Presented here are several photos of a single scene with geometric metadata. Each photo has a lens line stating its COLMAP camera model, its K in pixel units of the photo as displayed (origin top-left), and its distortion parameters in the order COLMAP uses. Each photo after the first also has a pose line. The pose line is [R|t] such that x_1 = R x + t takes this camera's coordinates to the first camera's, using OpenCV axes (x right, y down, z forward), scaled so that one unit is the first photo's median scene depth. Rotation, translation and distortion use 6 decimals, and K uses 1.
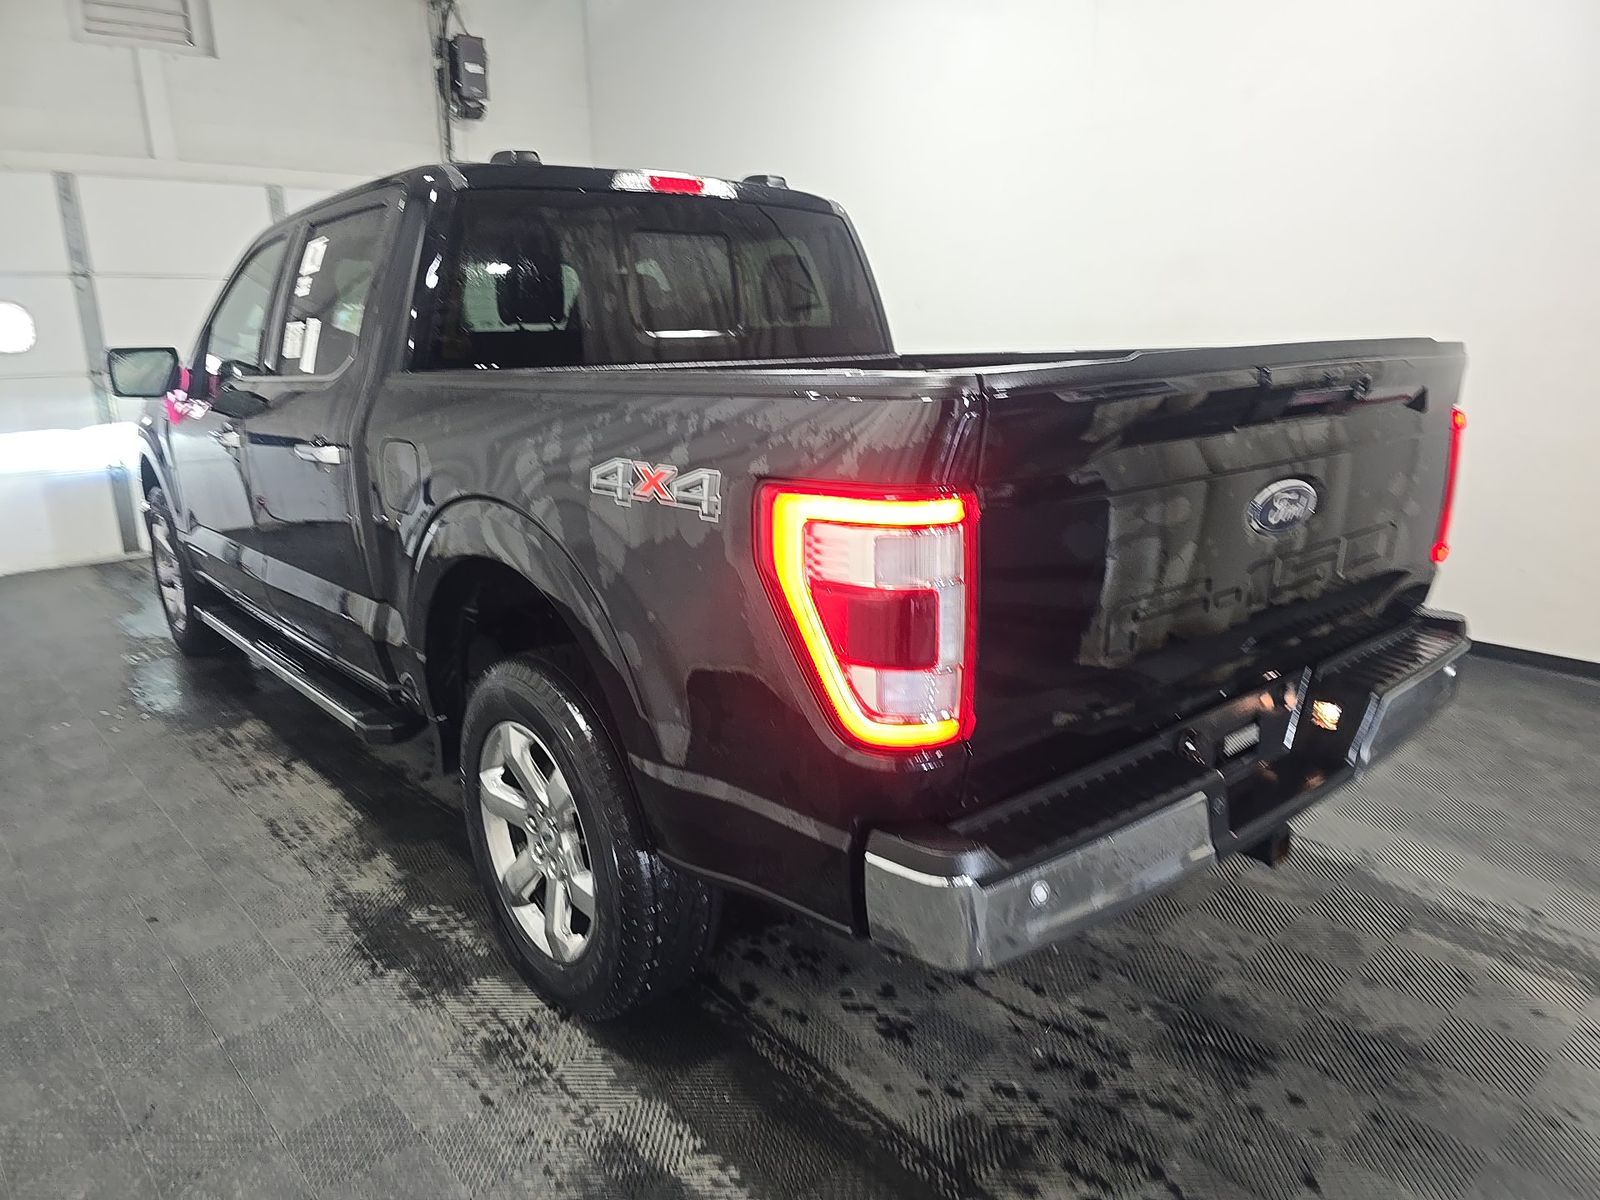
lens RADIAL K [[1076.9, 0, 800.0], [0, 1076.9, 600.0], [0, 0, 1]] dist [0.022751, -0.000145]
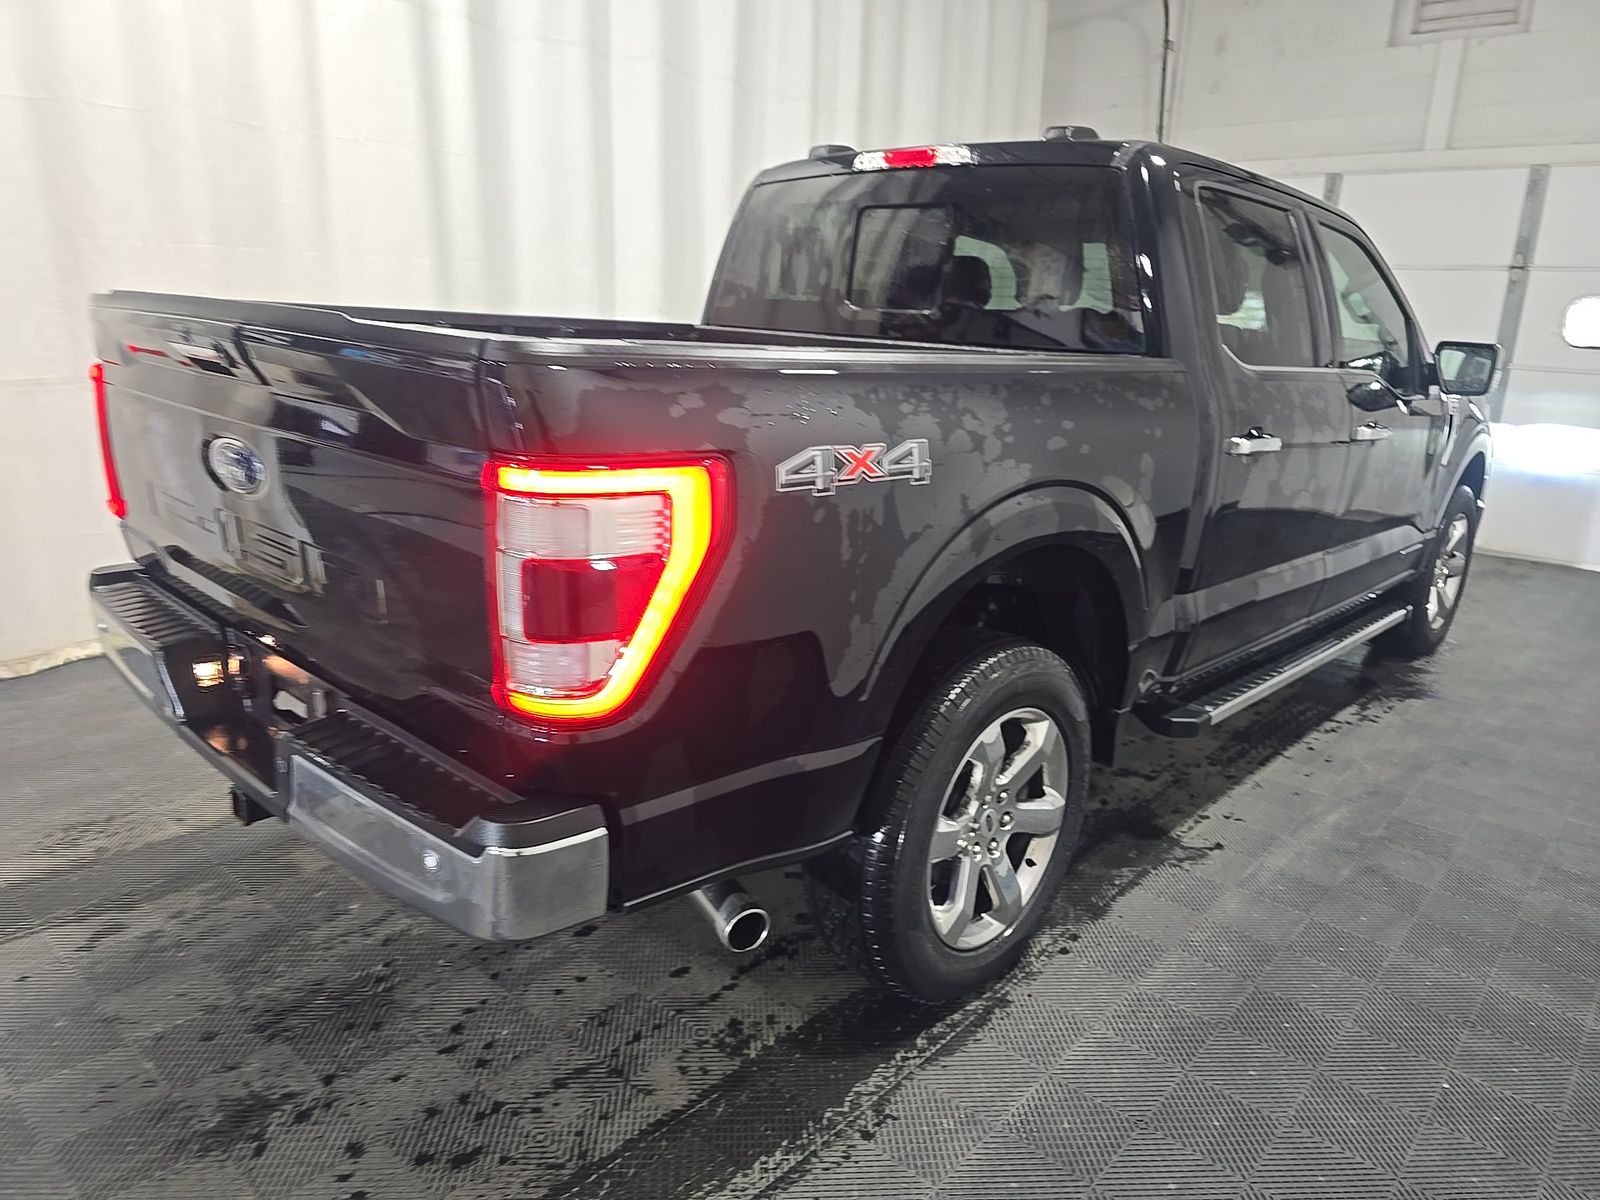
lens RADIAL K [[1063.9, 0, 800.0], [0, 1063.9, 600.0], [0, 0, 1]] dist [-0.007106, -0.004575]
pose [[0.109713, 0.293924, -0.949511, 0.789917], [-0.285295, 0.924394, 0.253184, -0.200288], [0.952140, 0.243113, 0.185273, 0.720094]]
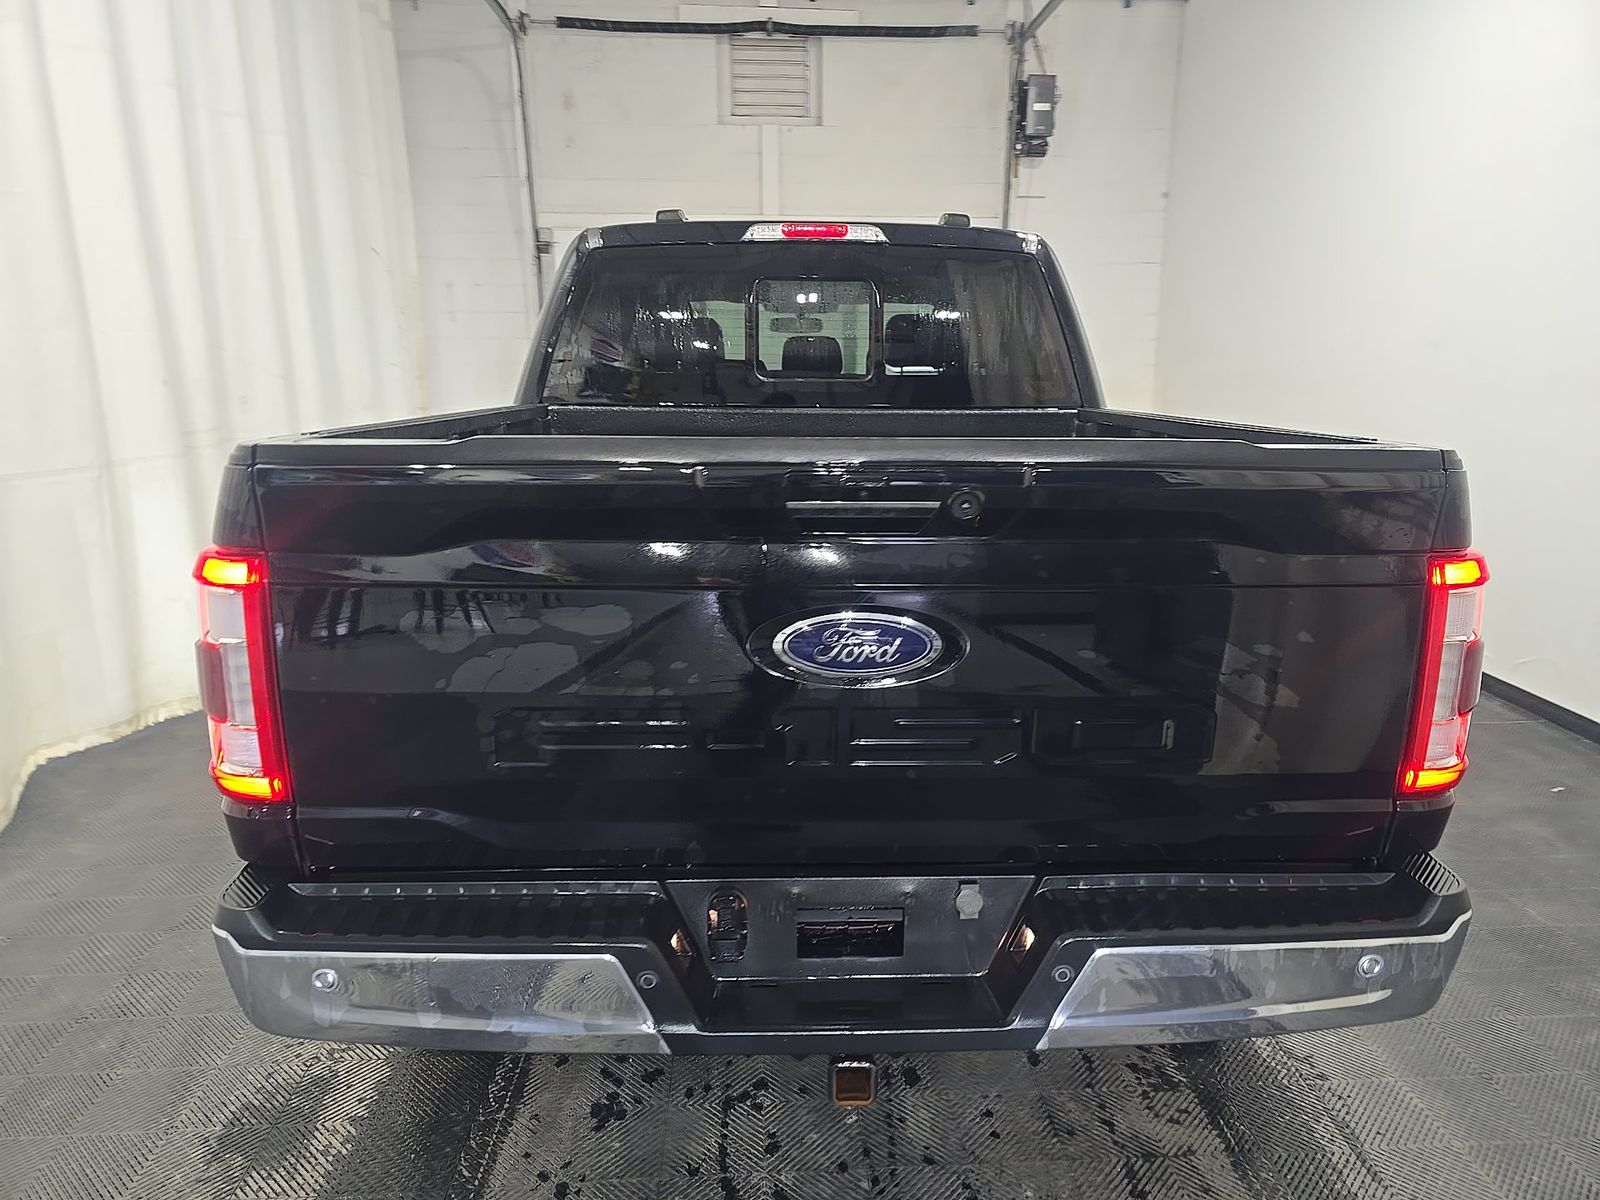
lens RADIAL K [[1076.9, 0, 800.0], [0, 1076.9, 600.0], [0, 0, 1]] dist [0.022751, -0.000145]
pose [[0.780646, 0.165170, -0.602753, 0.465901], [-0.177071, 0.983379, 0.040140, -0.075926], [0.599364, 0.075395, 0.796918, 0.192594]]
